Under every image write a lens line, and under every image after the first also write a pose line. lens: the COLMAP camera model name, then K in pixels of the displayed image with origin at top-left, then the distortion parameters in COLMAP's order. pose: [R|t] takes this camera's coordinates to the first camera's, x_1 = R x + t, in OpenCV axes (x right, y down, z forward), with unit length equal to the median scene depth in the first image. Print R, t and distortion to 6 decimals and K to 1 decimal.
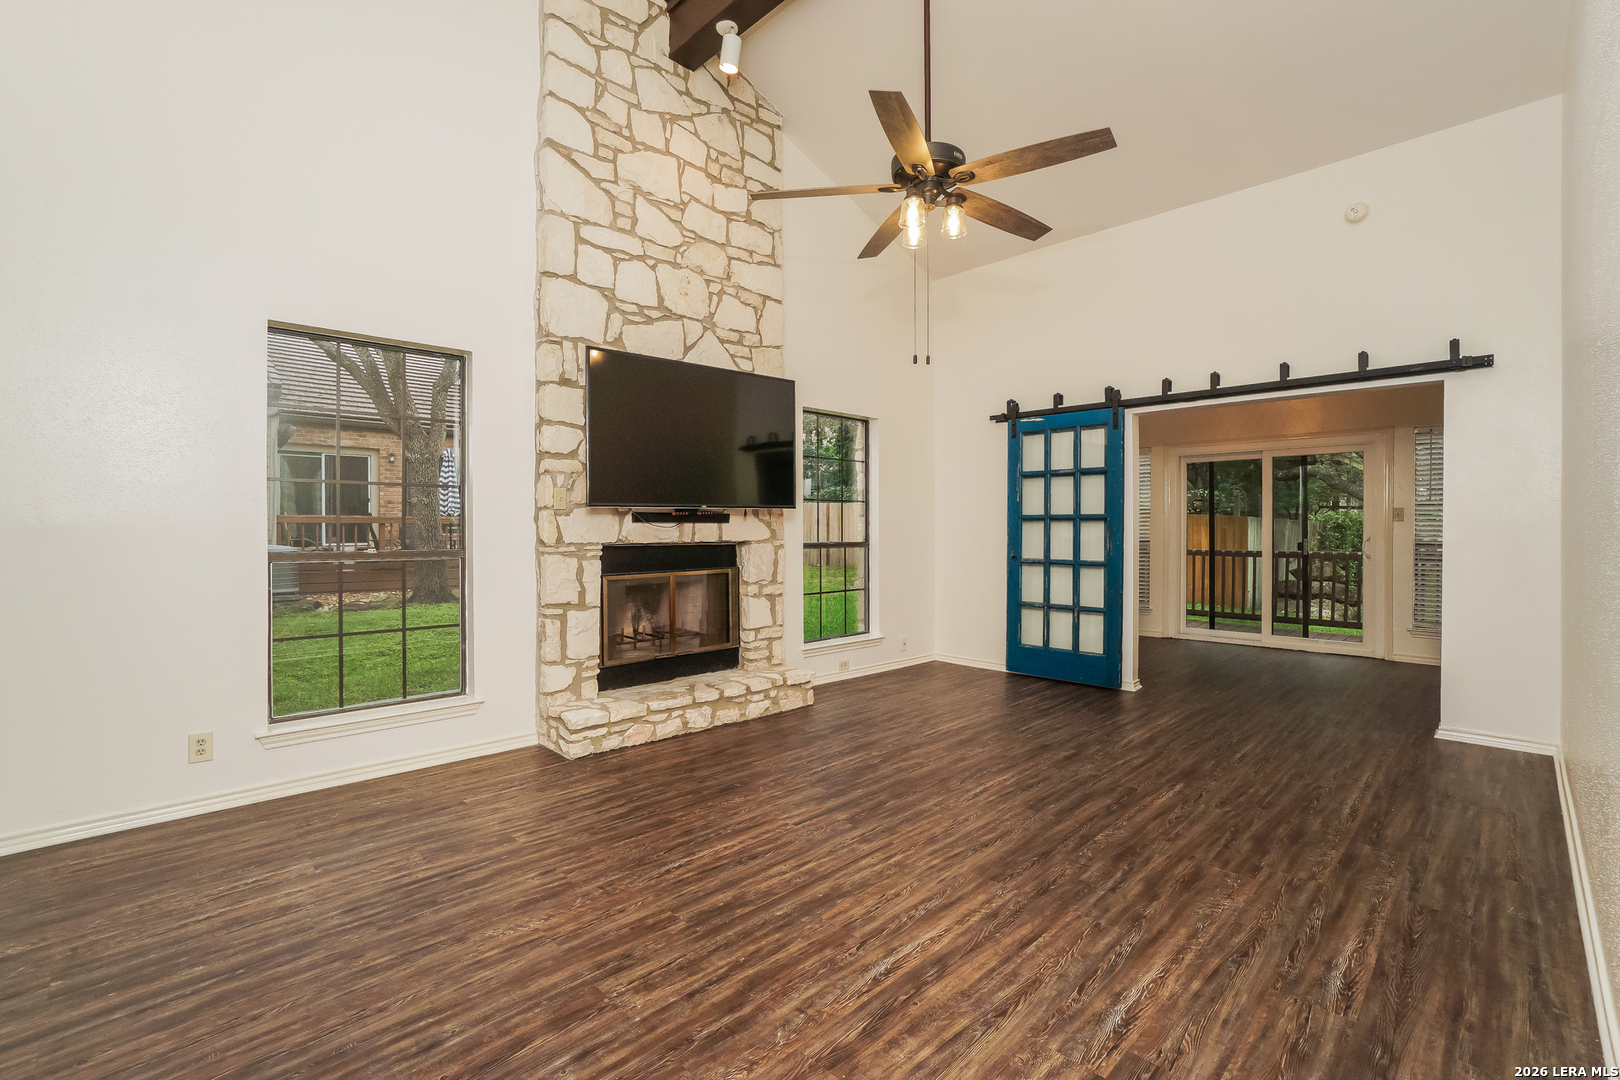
lens RADIAL K [[712.9, 0, 810.0], [0, 712.9, 540.0], [0, 0, 1]] dist [-0.038296, 0.000456]
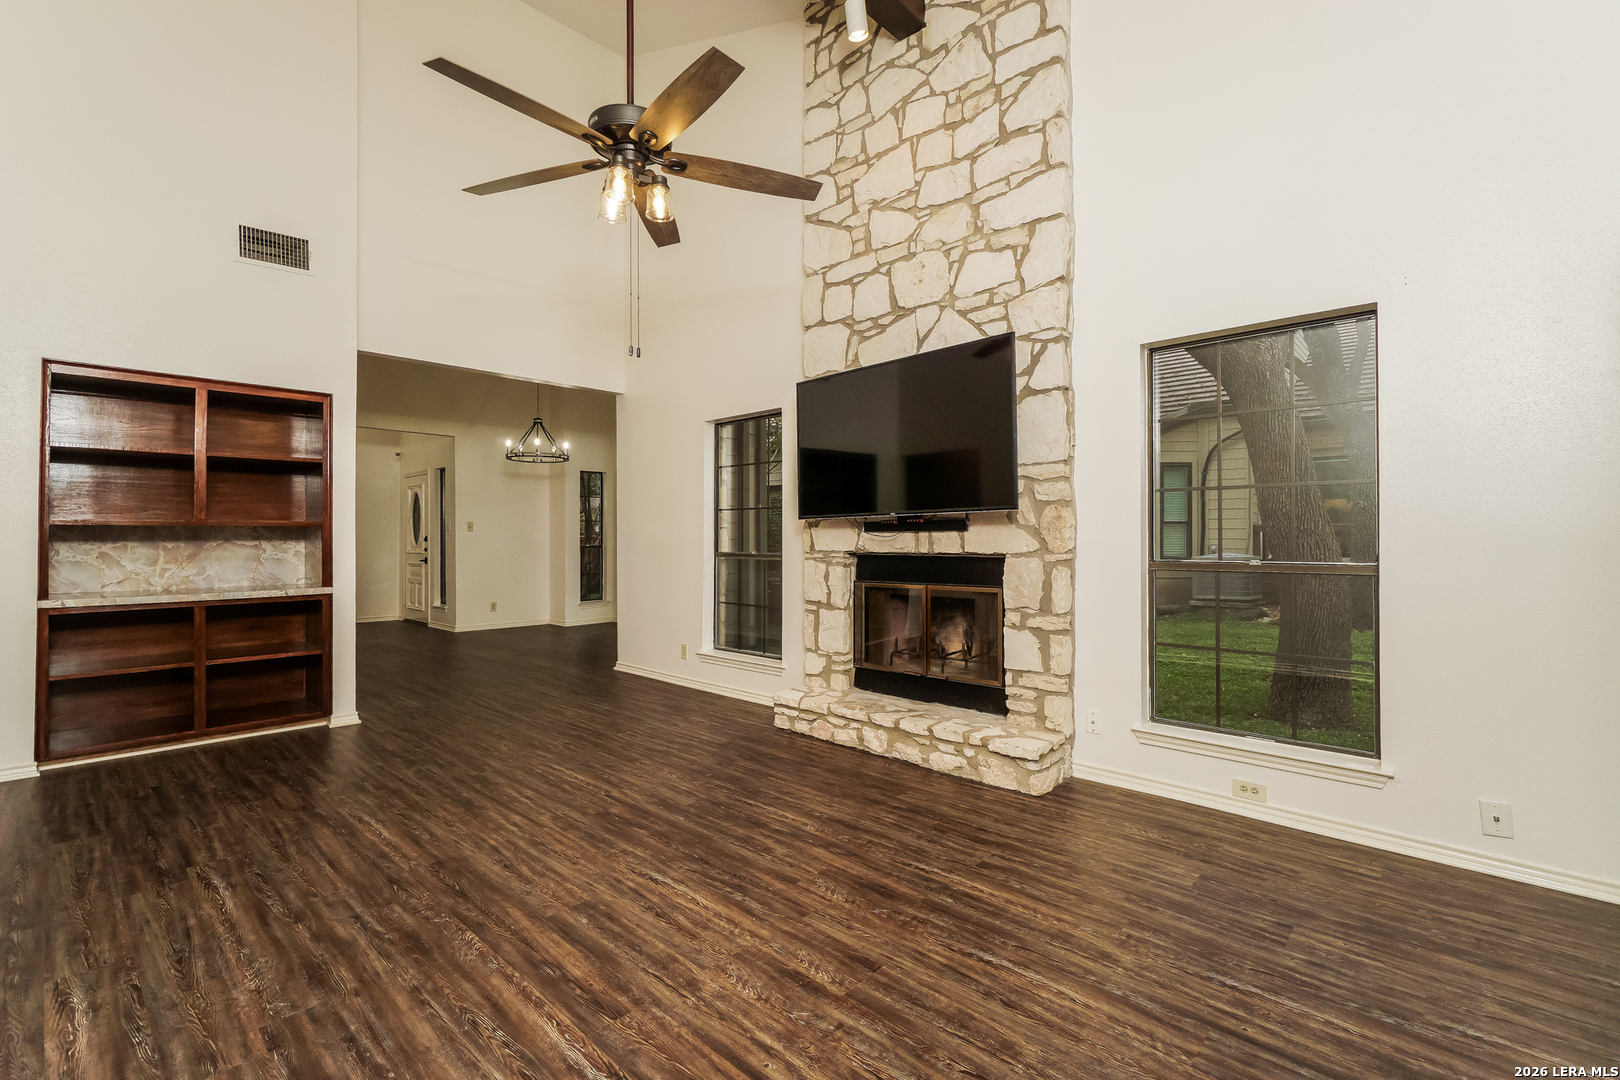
lens RADIAL K [[729.1, 0, 810.0], [0, 729.1, 540.0], [0, 0, 1]] dist [0.004982, -0.010442]
pose [[0.032991, 0.000283, -0.999456, 0.837446], [-0.016149, 0.999870, -0.000250, -0.011995], [0.999325, 0.016149, 0.032991, 0.917111]]
